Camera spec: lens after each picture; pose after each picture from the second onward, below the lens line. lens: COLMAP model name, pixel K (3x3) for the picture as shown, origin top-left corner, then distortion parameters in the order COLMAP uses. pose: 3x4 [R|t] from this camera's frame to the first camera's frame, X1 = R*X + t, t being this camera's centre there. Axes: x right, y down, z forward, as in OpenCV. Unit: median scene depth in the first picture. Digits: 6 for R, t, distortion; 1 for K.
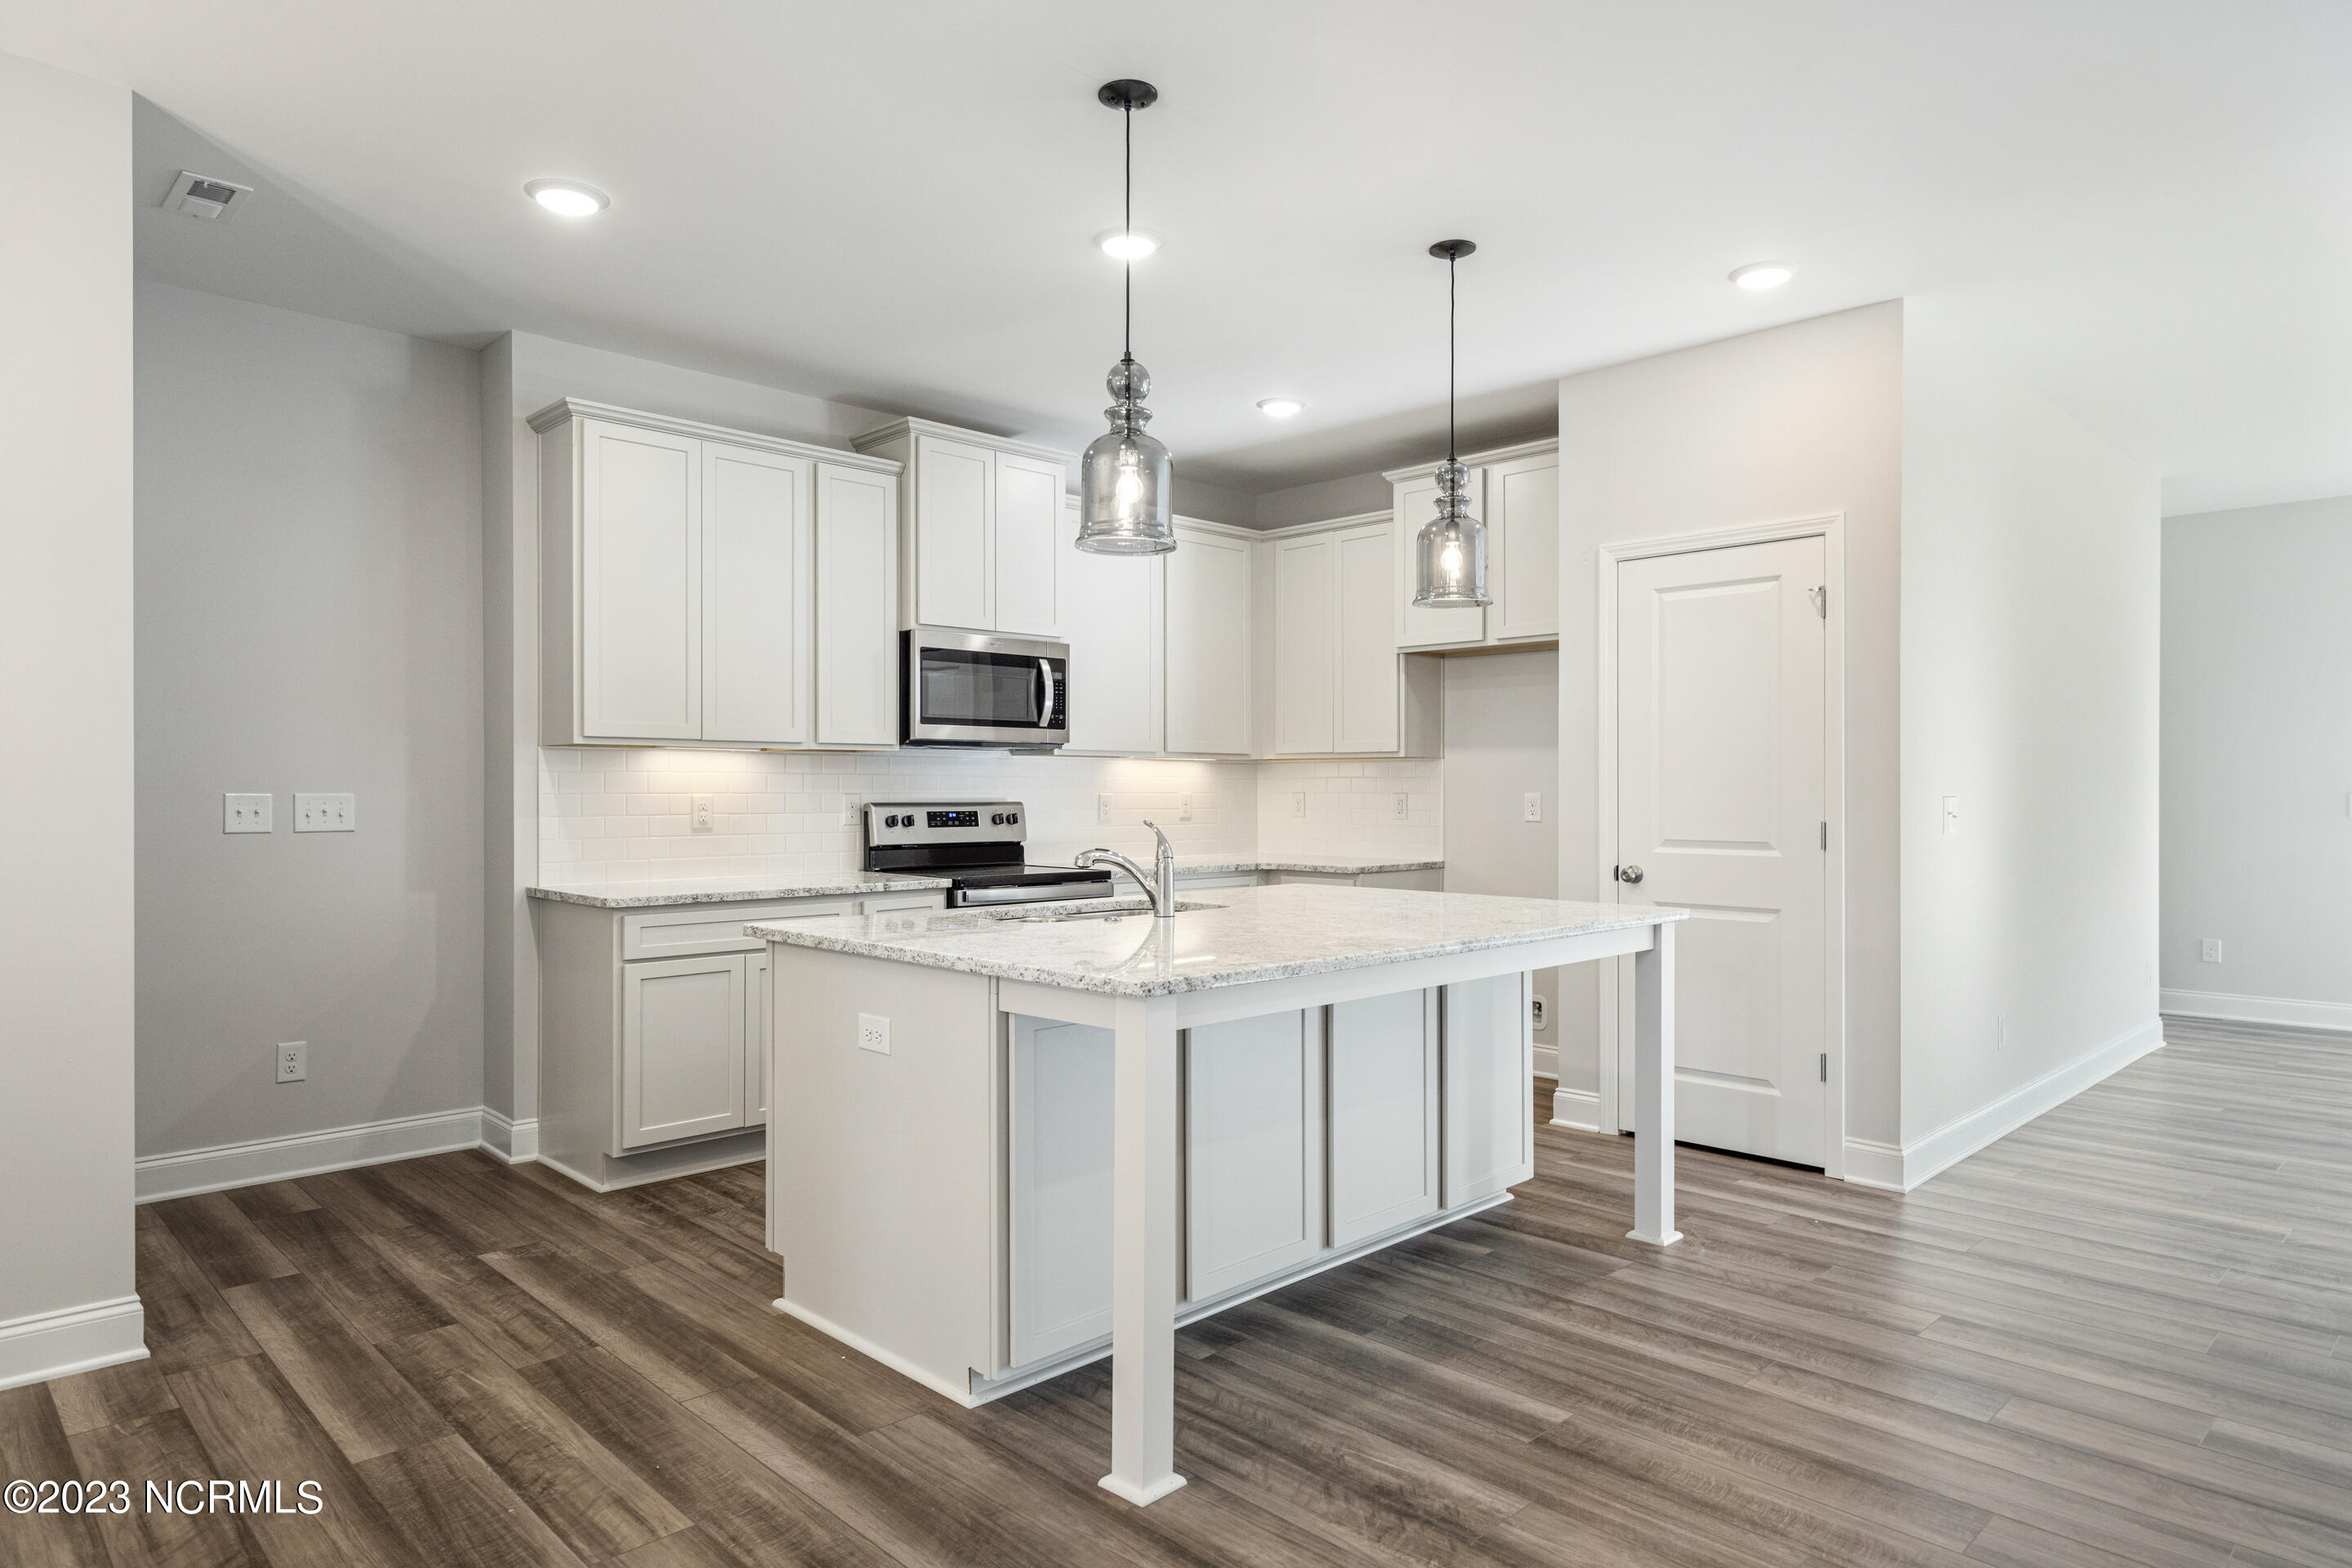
lens RADIAL K [[1379.4, 0, 1168.4], [0, 1379.4, 782.5], [0, 0, 1]] dist [0.006588, -0.000806]
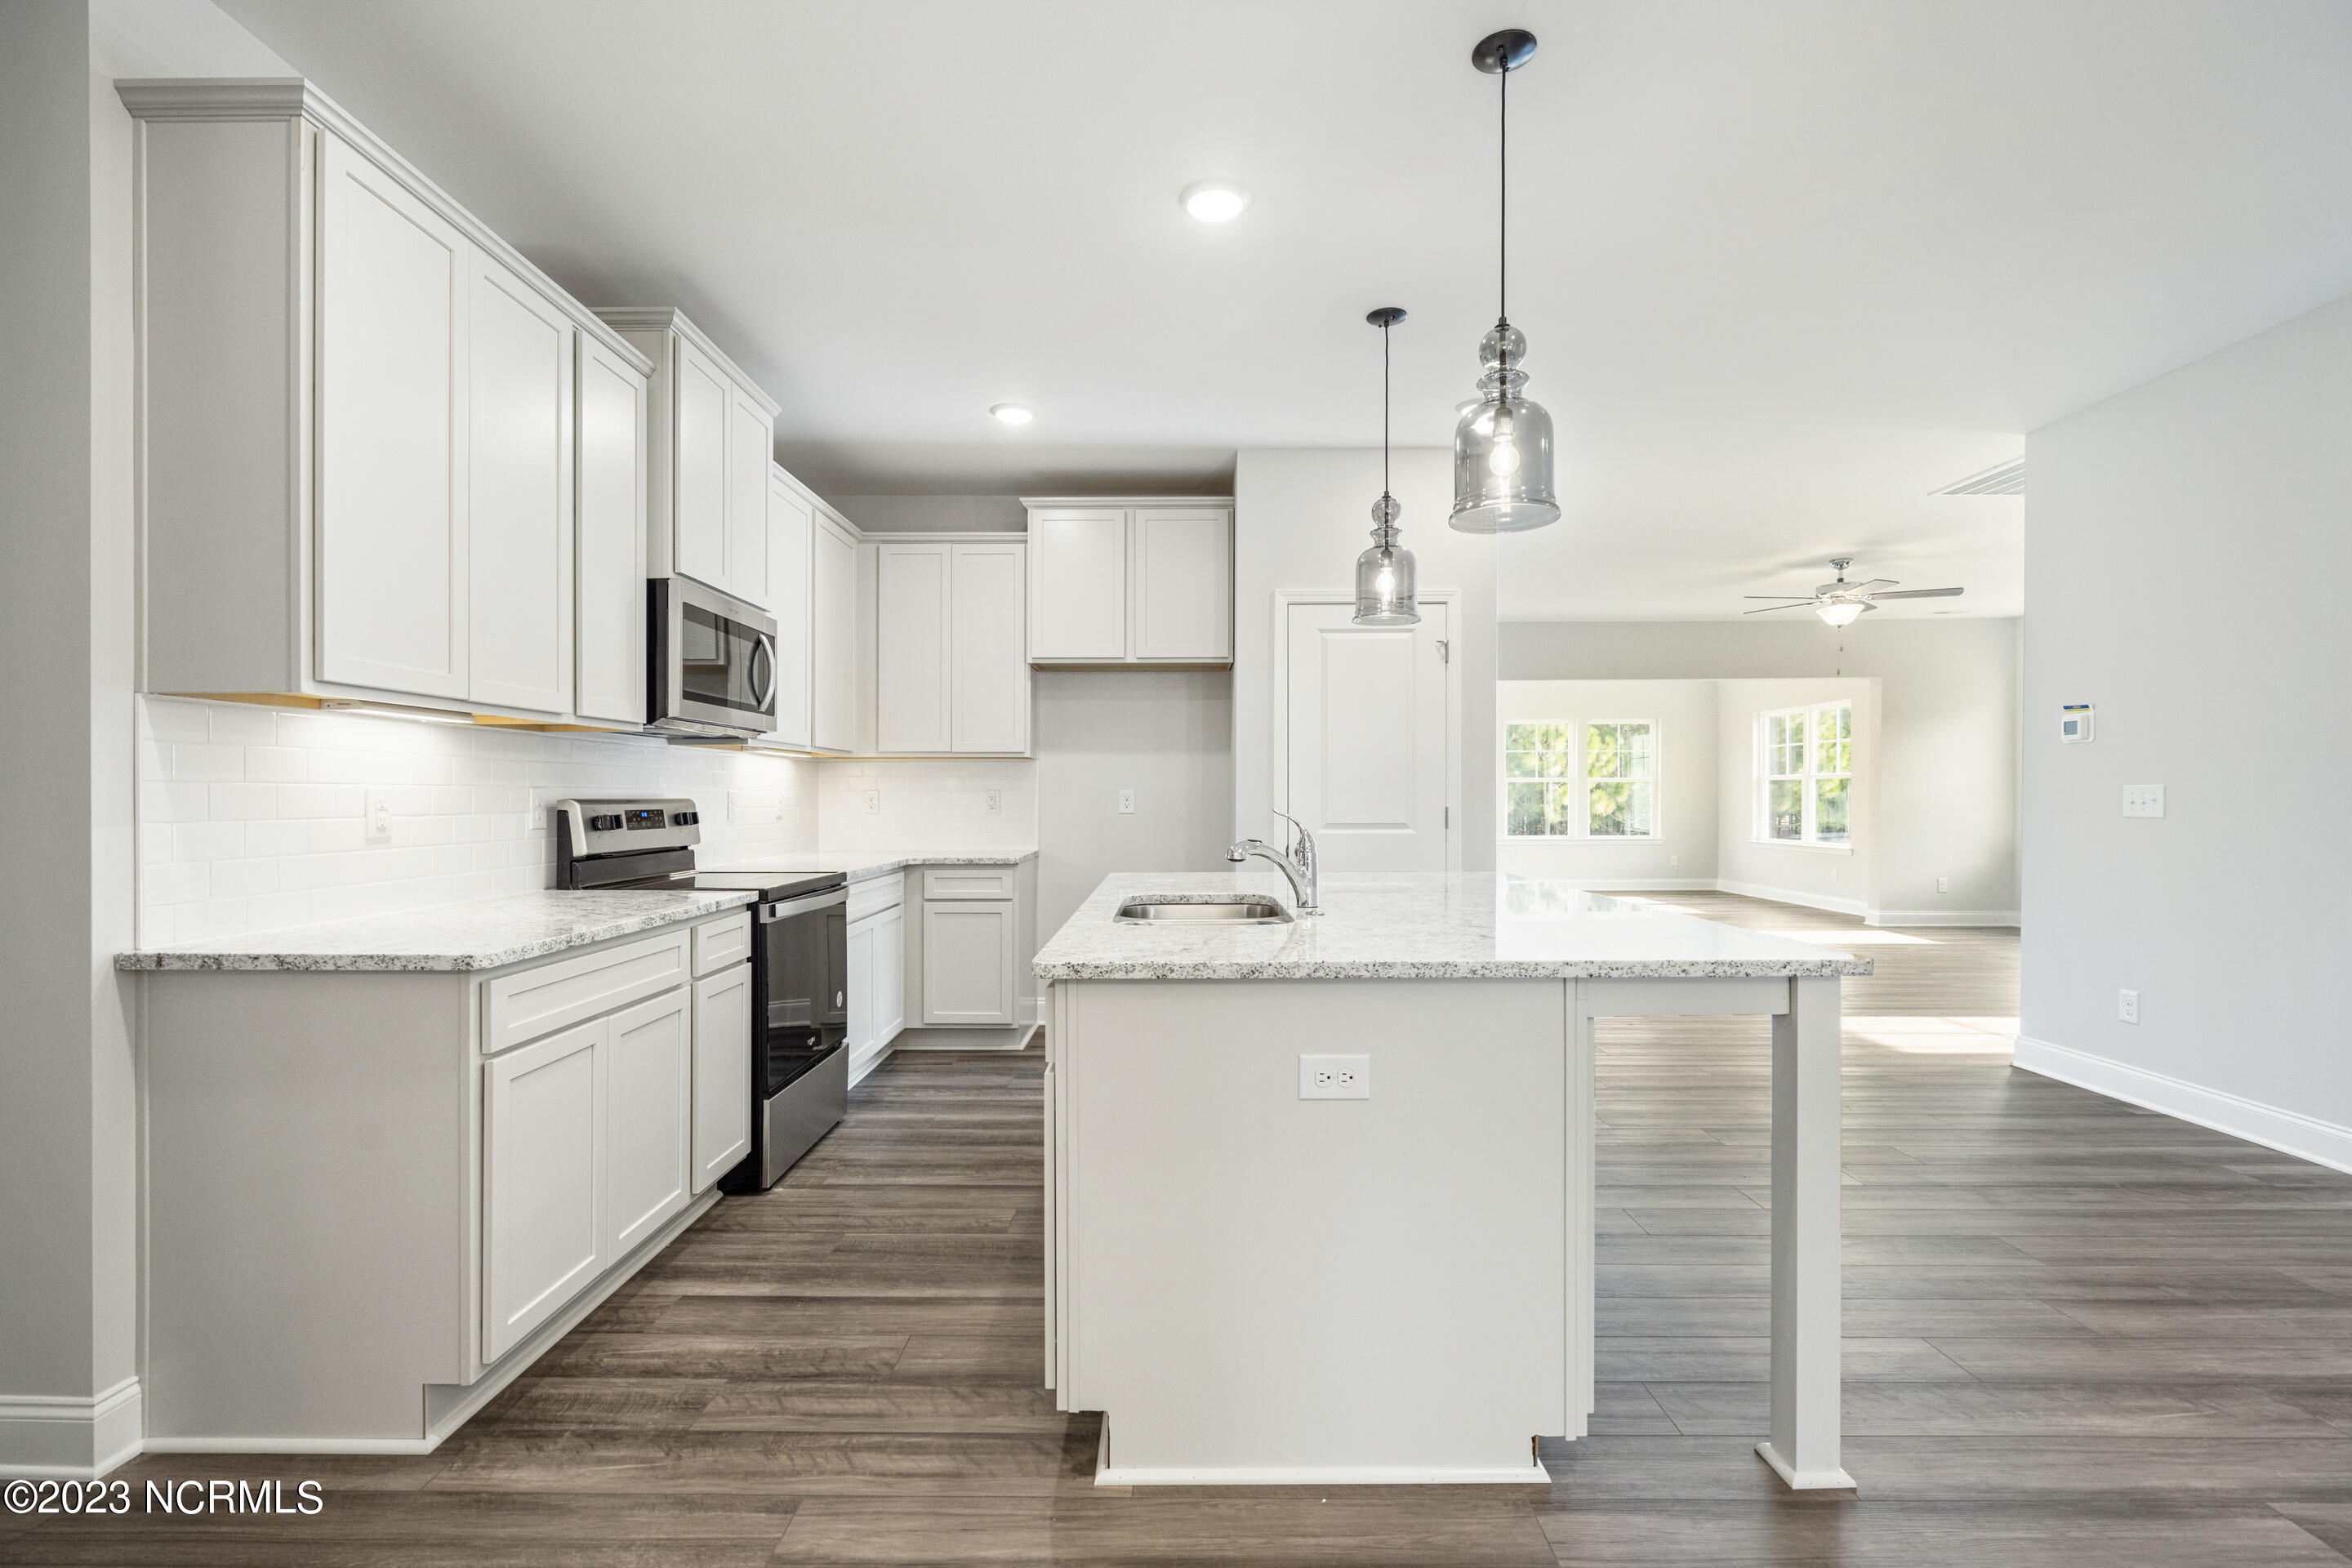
lens RADIAL K [[1061.3, 0, 1172.4], [0, 1061.3, 794.9], [0, 0, 1]] dist [-0.006103, 0.001710]
pose [[0.705253, -0.001530, 0.708954, -0.484179], [-0.000418, 0.999997, 0.002575, 0.013016], [-0.708955, -0.002112, 0.705250, 0.435003]]
